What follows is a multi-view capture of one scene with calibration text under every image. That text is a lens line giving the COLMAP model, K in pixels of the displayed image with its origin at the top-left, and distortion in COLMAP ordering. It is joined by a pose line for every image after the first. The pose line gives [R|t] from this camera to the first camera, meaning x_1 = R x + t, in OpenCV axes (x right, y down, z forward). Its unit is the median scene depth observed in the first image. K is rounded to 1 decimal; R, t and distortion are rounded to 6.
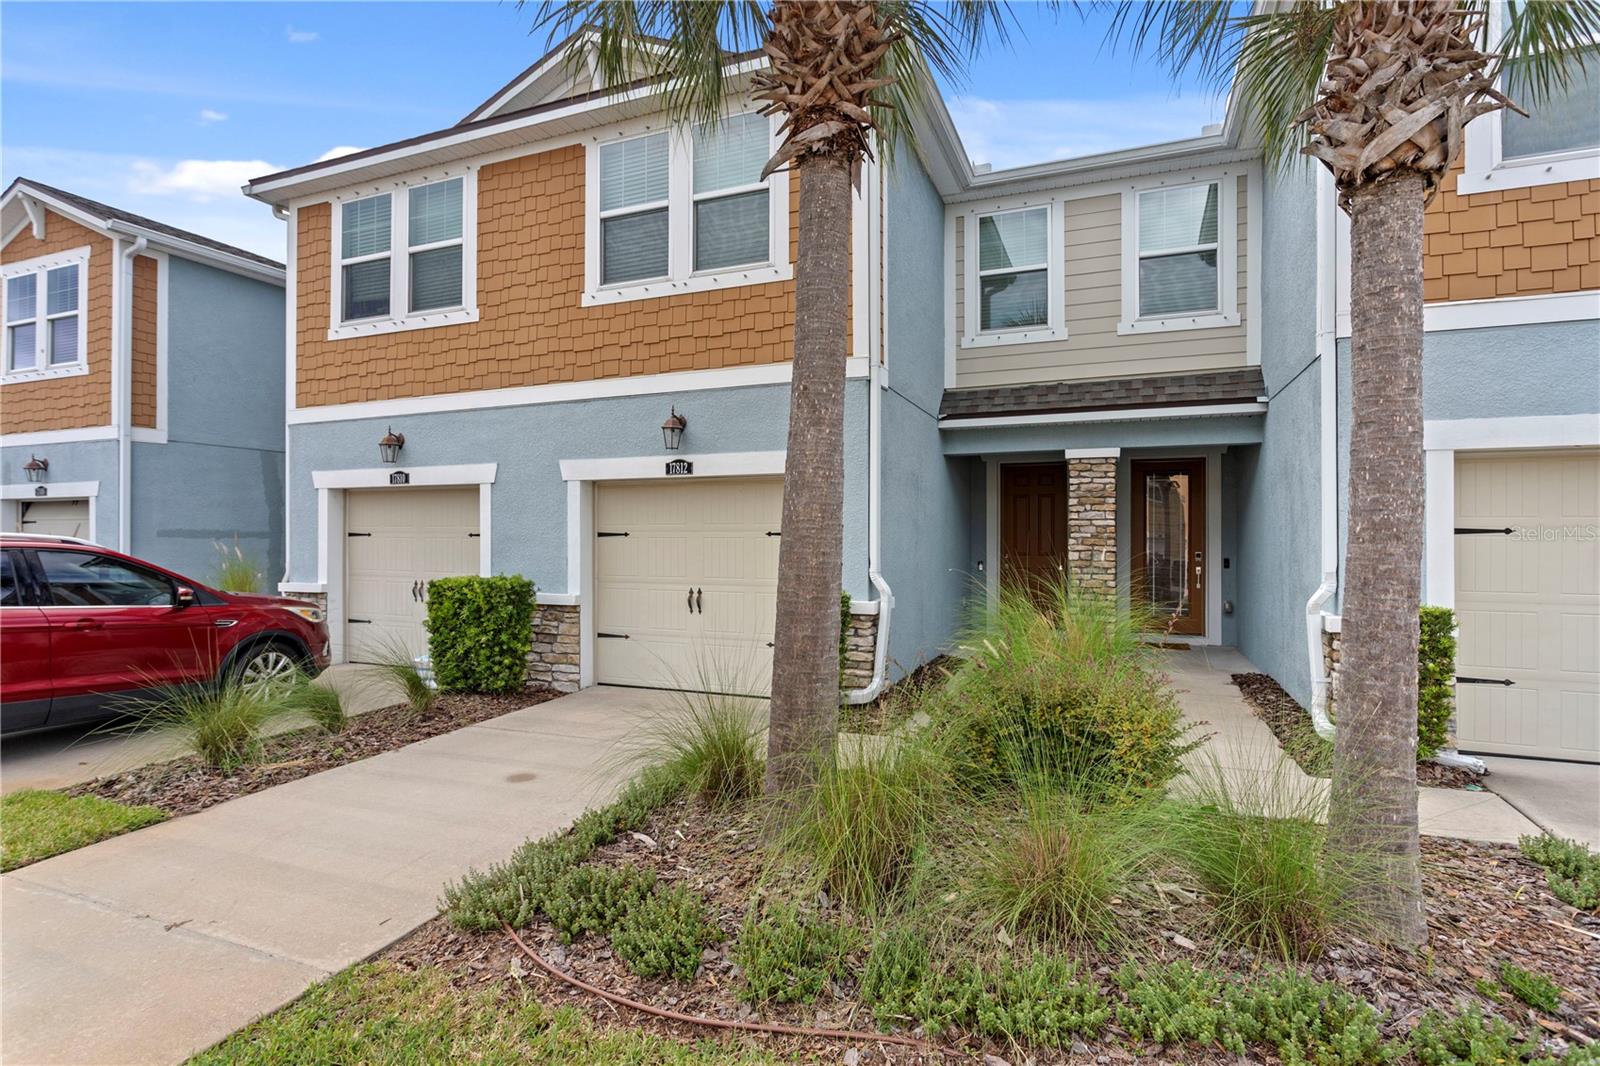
lens RADIAL K [[793.8, 0, 802.9], [0, 793.8, 529.5], [0, 0, 1]] dist [-0.006885, 0.000892]
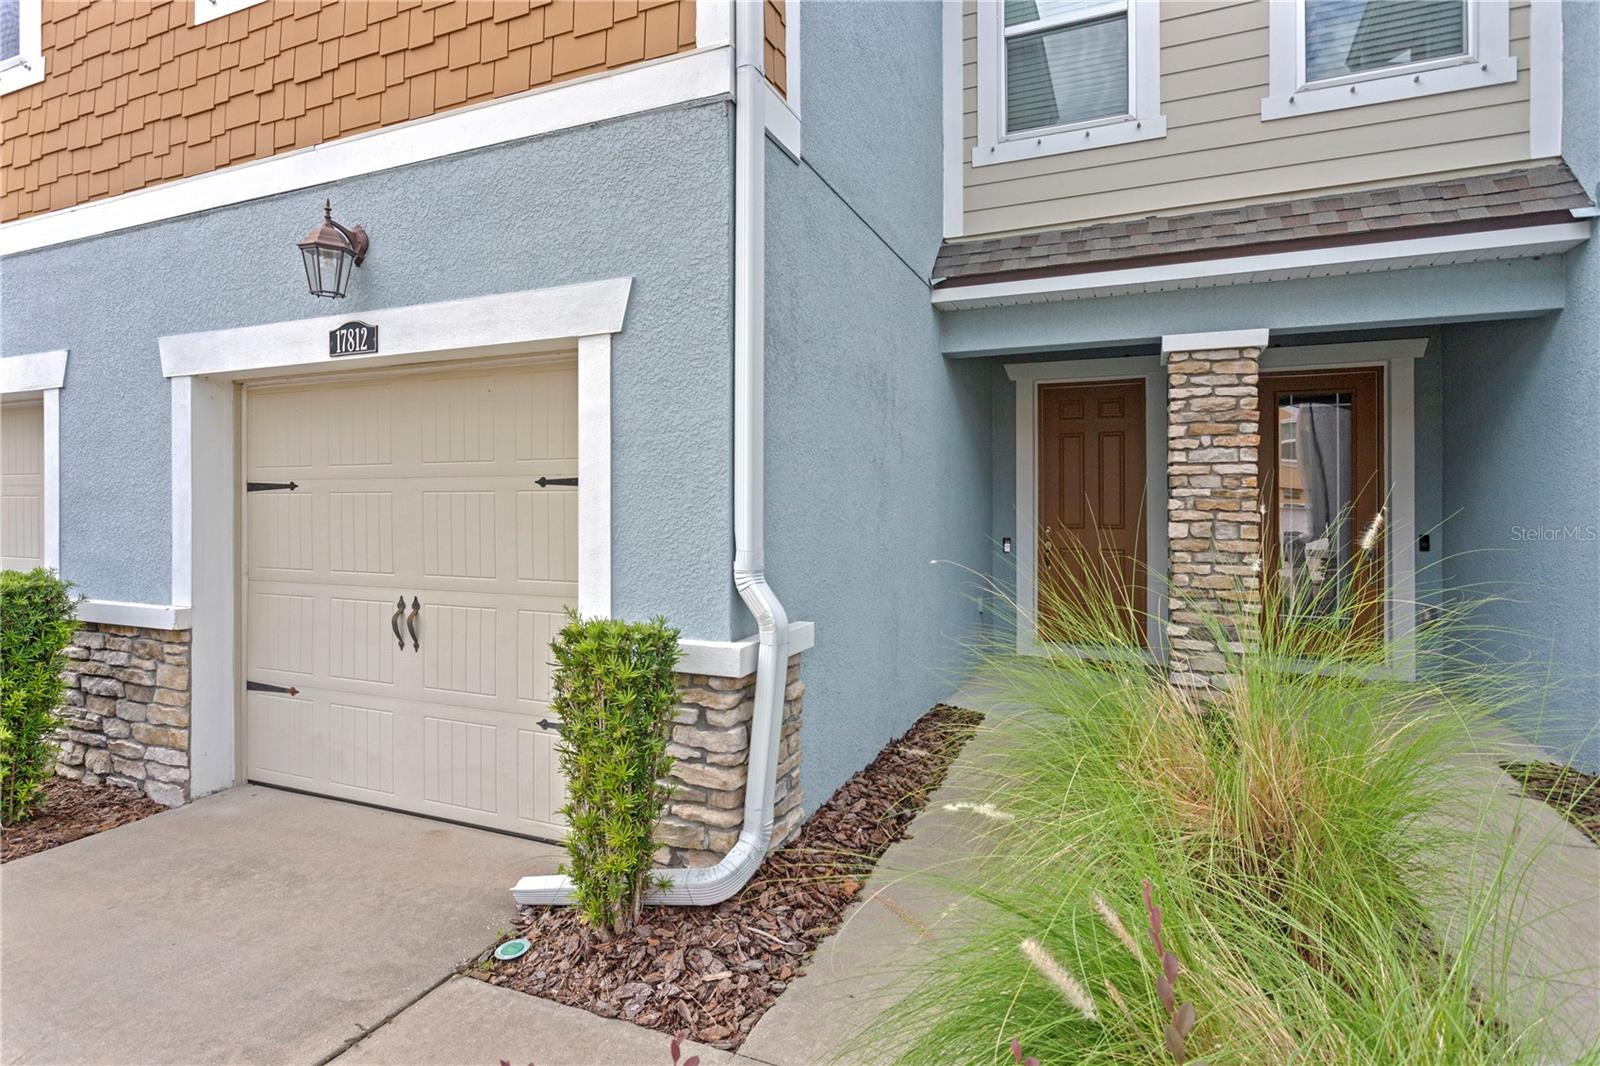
lens RADIAL K [[836.0, 0, 797.2], [0, 836.0, 500.7], [0, 0, 1]] dist [0.000391, 0.000901]
pose [[0.999736, 0.000612, -0.022972, 0.107288], [-0.000626, 1.000000, -0.000571, 0.015541], [0.022971, 0.000585, 0.999736, 0.484415]]
